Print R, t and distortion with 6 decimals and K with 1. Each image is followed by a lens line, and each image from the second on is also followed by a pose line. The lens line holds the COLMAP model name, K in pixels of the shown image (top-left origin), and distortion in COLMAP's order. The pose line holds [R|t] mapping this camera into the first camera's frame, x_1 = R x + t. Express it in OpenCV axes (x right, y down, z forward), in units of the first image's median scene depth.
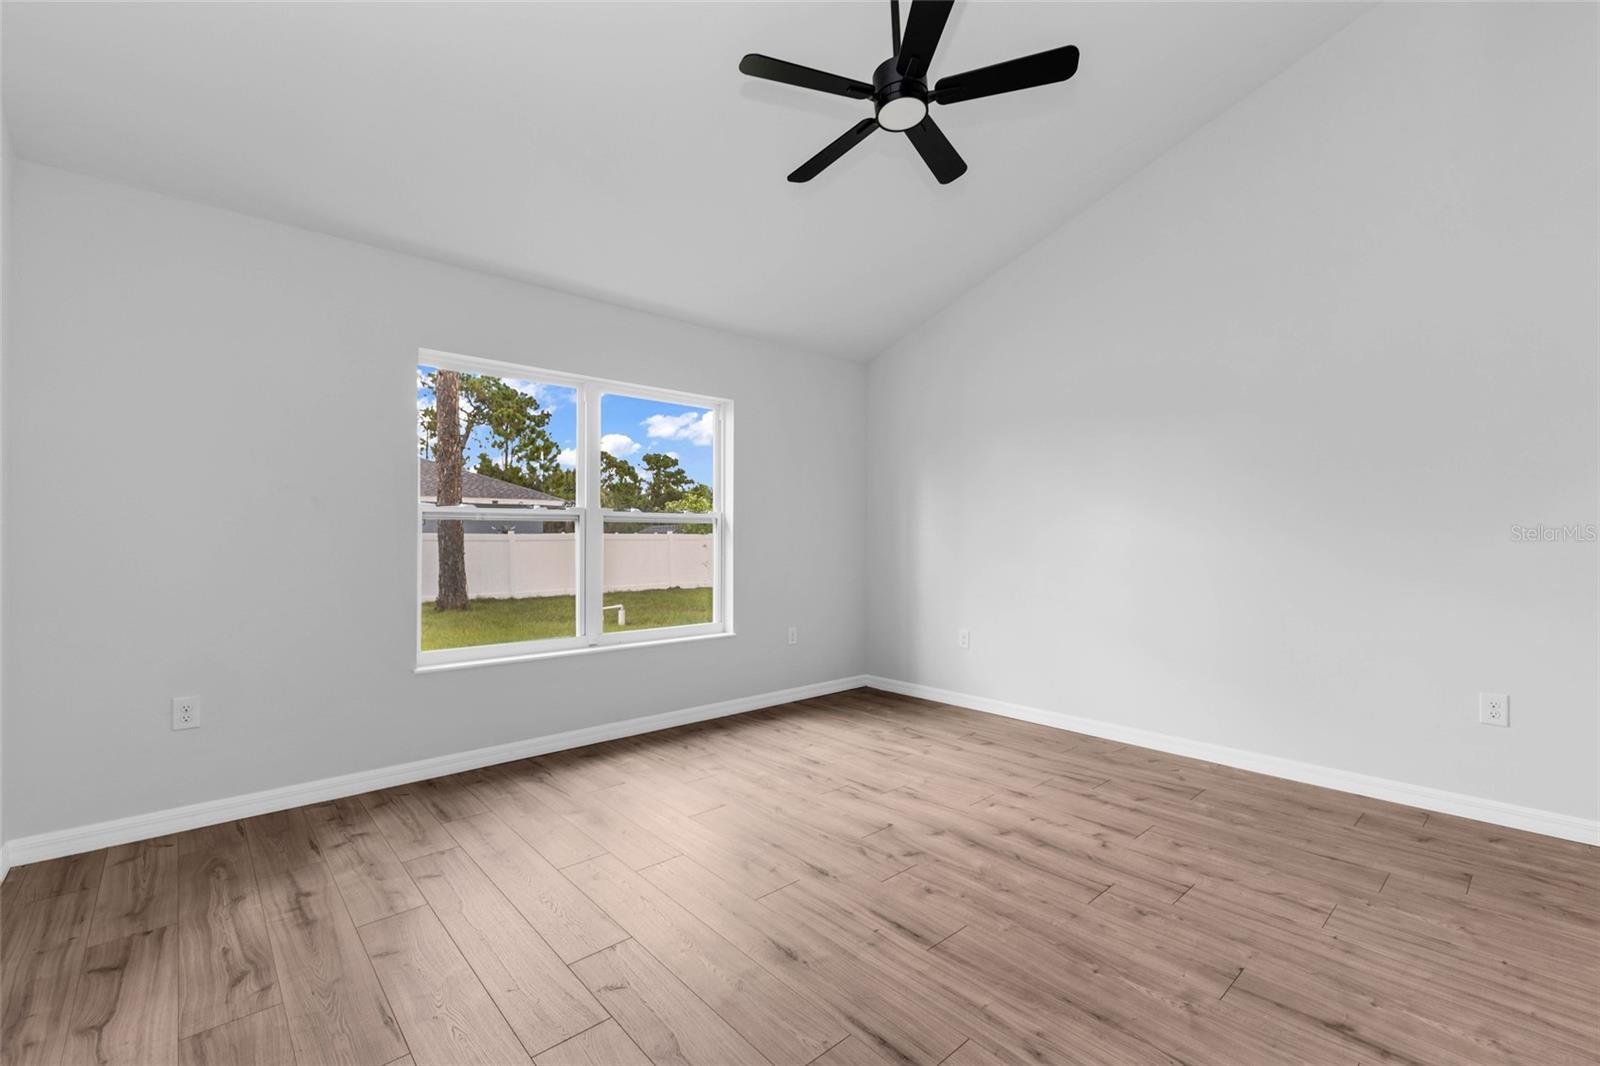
lens RADIAL K [[700.4, 0, 808.6], [0, 700.4, 534.7], [0, 0, 1]] dist [0.012864, -0.001685]
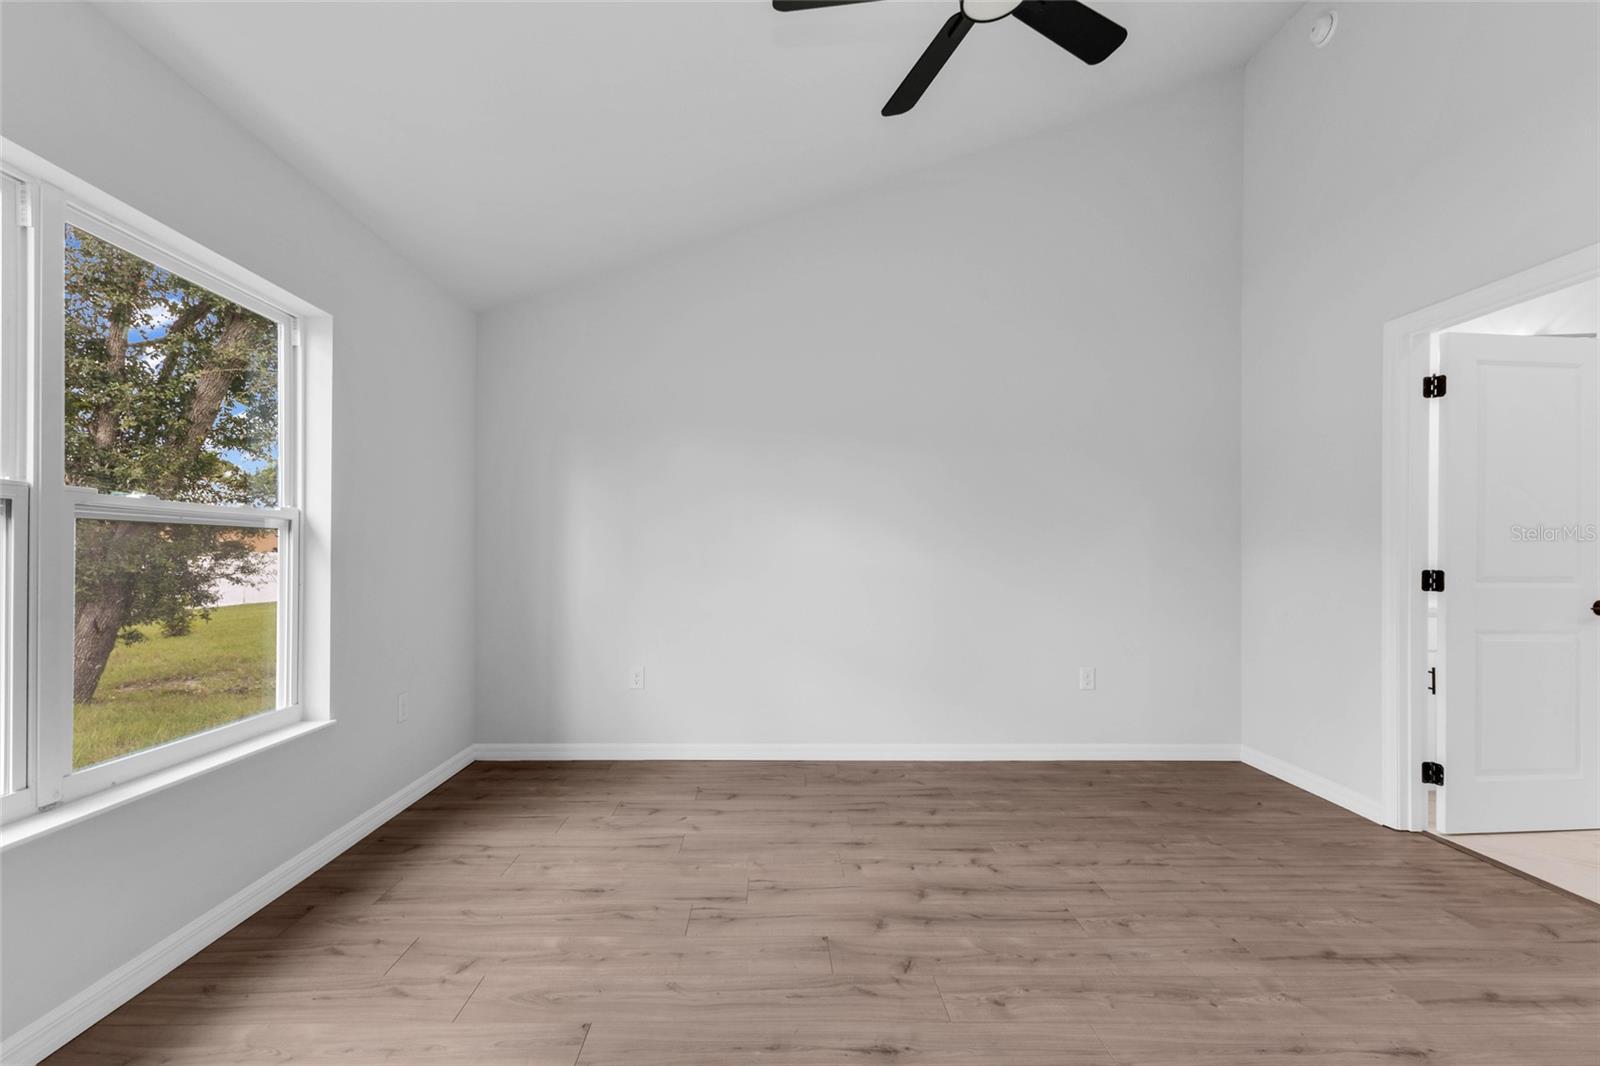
lens RADIAL K [[700.4, 0, 792.5], [0, 700.4, 552.8], [0, 0, 1]] dist [0.012864, -0.001685]
pose [[0.660141, 0.004085, 0.751131, -0.453692], [-0.005874, 0.999983, -0.000276, 0.001027], [-0.751119, -0.004230, 0.660153, 0.510444]]
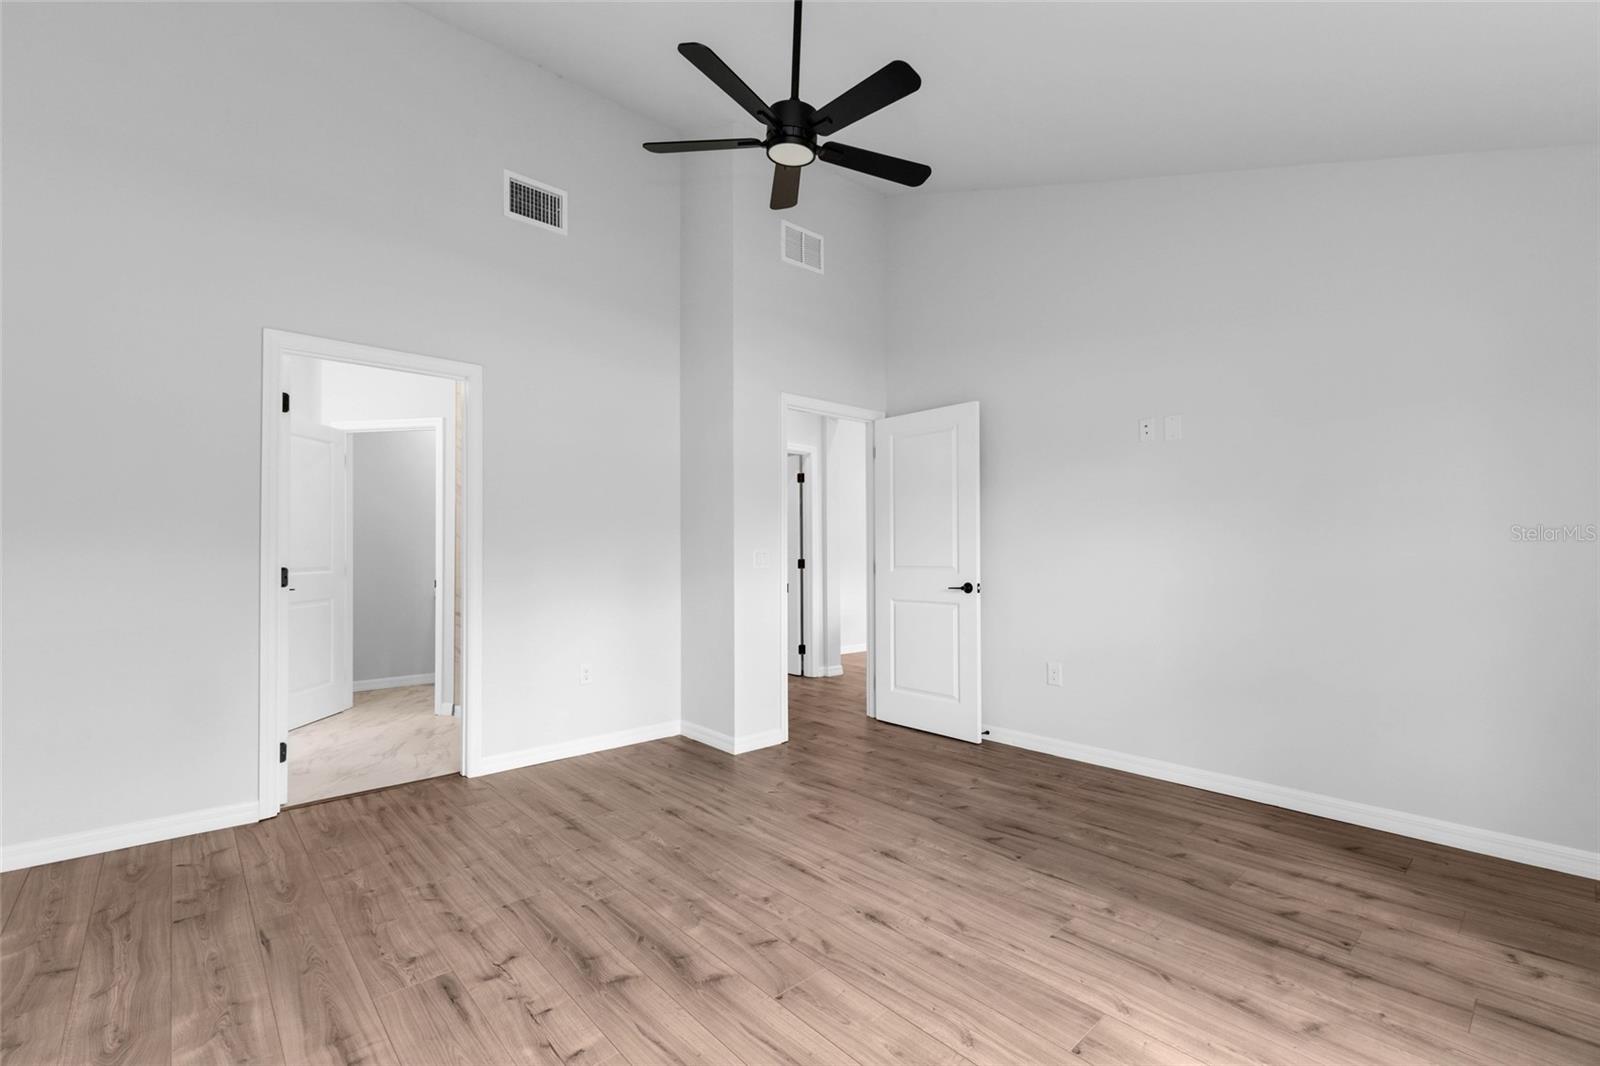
lens RADIAL K [[700.4, 0, 789.9], [0, 700.4, 542.8], [0, 0, 1]] dist [0.012864, -0.001685]
pose [[-0.999652, 0.004250, 0.026042, 0.083629], [0.003751, 0.999809, -0.019159, 0.003272], [-0.026118, -0.019055, -0.999477, 1.593841]]
